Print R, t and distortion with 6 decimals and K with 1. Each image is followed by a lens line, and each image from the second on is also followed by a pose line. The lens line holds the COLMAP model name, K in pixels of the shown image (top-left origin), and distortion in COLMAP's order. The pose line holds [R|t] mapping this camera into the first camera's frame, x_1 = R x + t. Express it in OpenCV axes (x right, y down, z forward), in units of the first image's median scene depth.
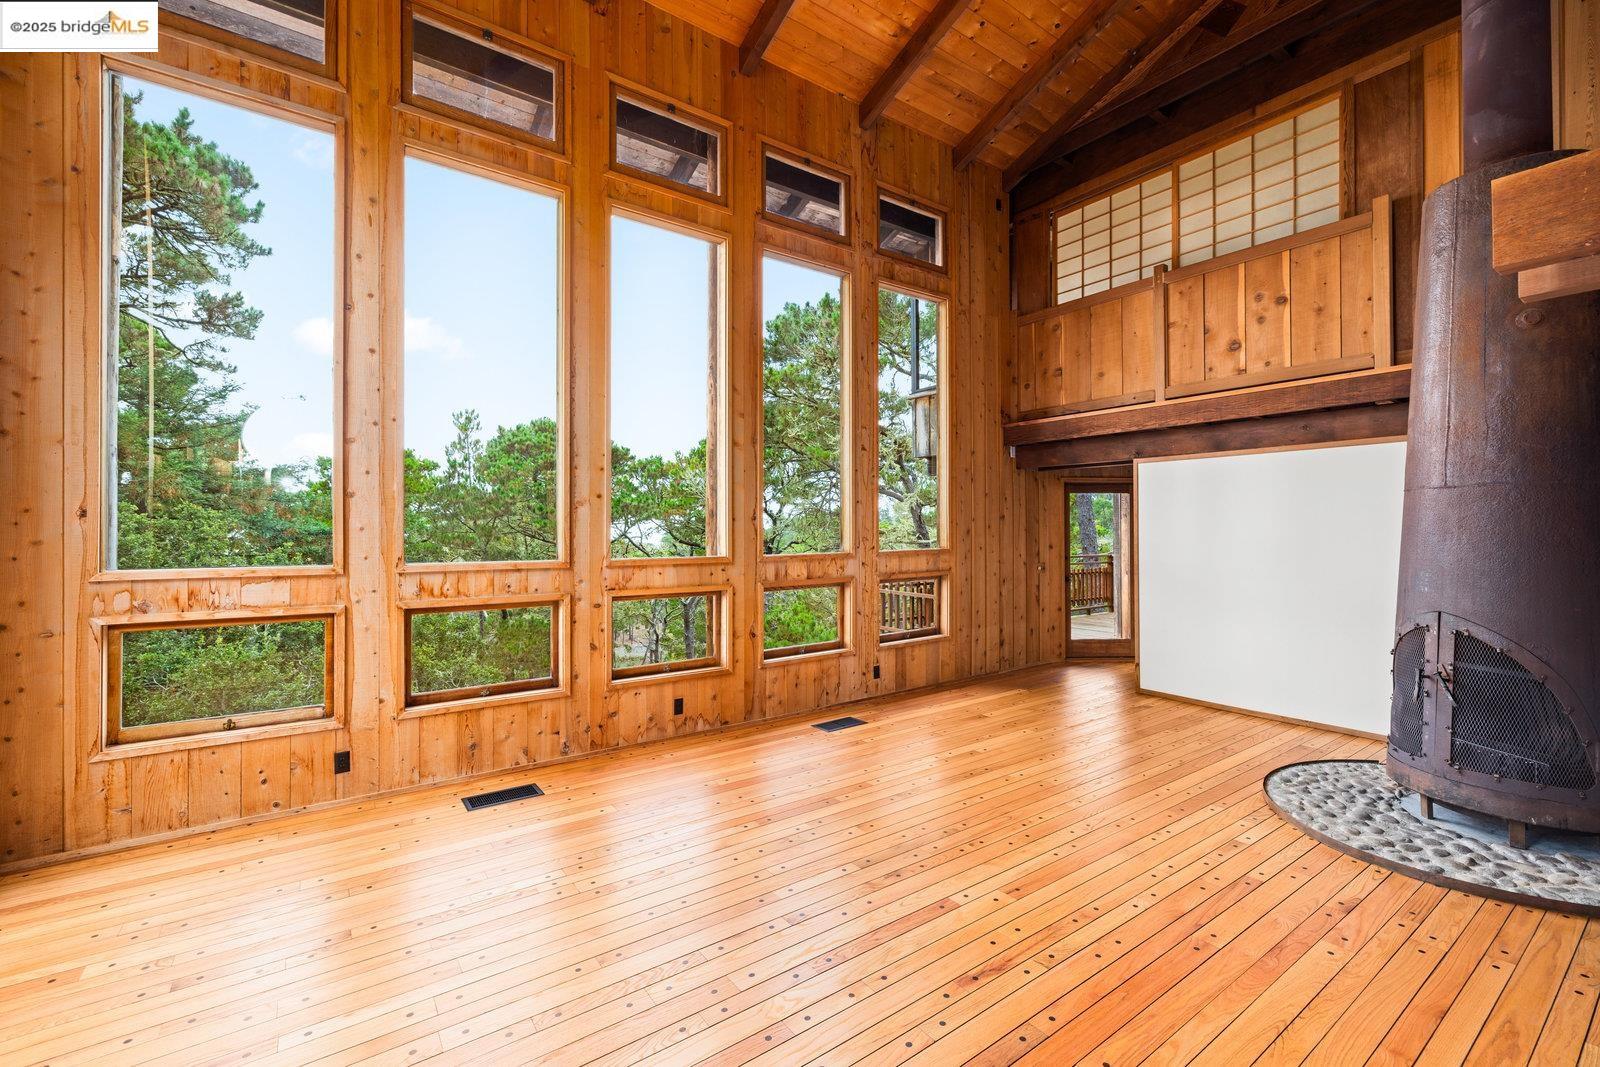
lens RADIAL K [[674.8, 0, 803.5], [0, 674.8, 529.6], [0, 0, 1]] dist [0.002376, 0.000273]
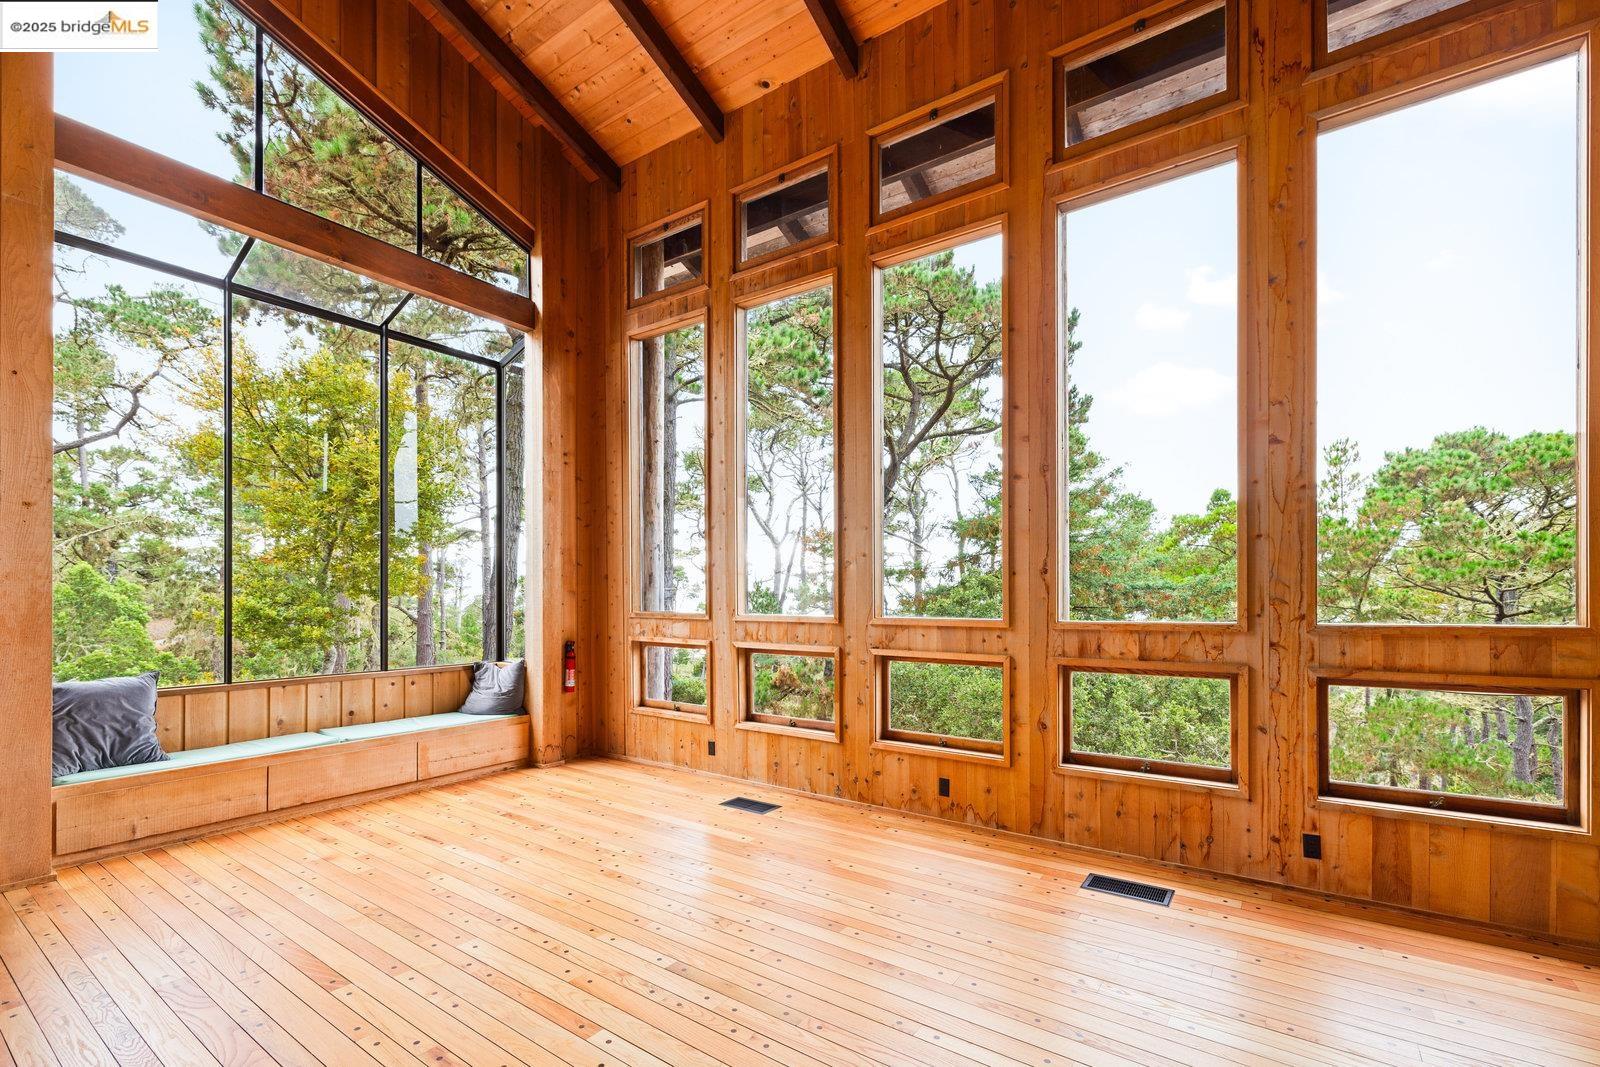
lens RADIAL K [[701.6, 0, 811.0], [0, 701.6, 591.5], [0, 0, 1]] dist [0.001367, 0.000907]
pose [[0.333234, 0.002680, -0.942840, 0.622024], [0.008167, 0.999950, 0.005728, -0.000809], [0.942809, -0.009609, 0.333196, 0.531209]]
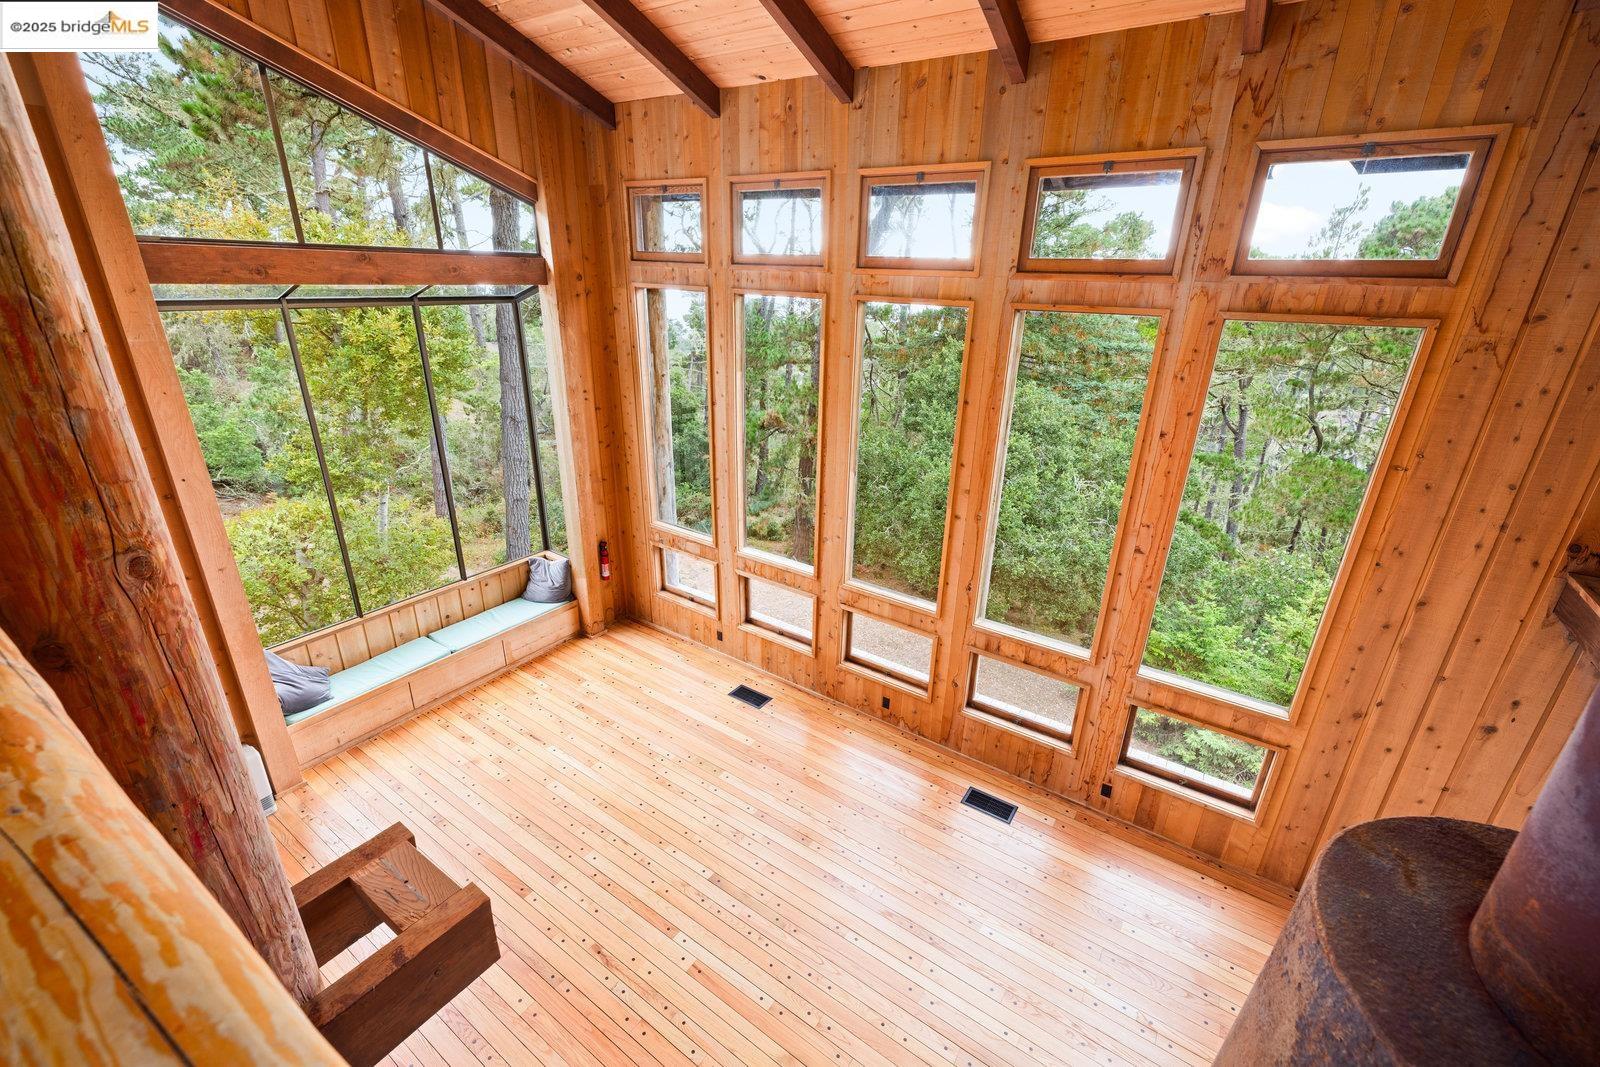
lens RADIAL K [[674.8, 0, 803.5], [0, 674.8, 529.6], [0, 0, 1]] dist [0.002376, 0.000273]
pose [[0.339674, 0.357828, -0.869816, 0.750251], [-0.017431, 0.927038, 0.374562, -0.513322], [0.940382, -0.112068, 0.321128, 0.481861]]
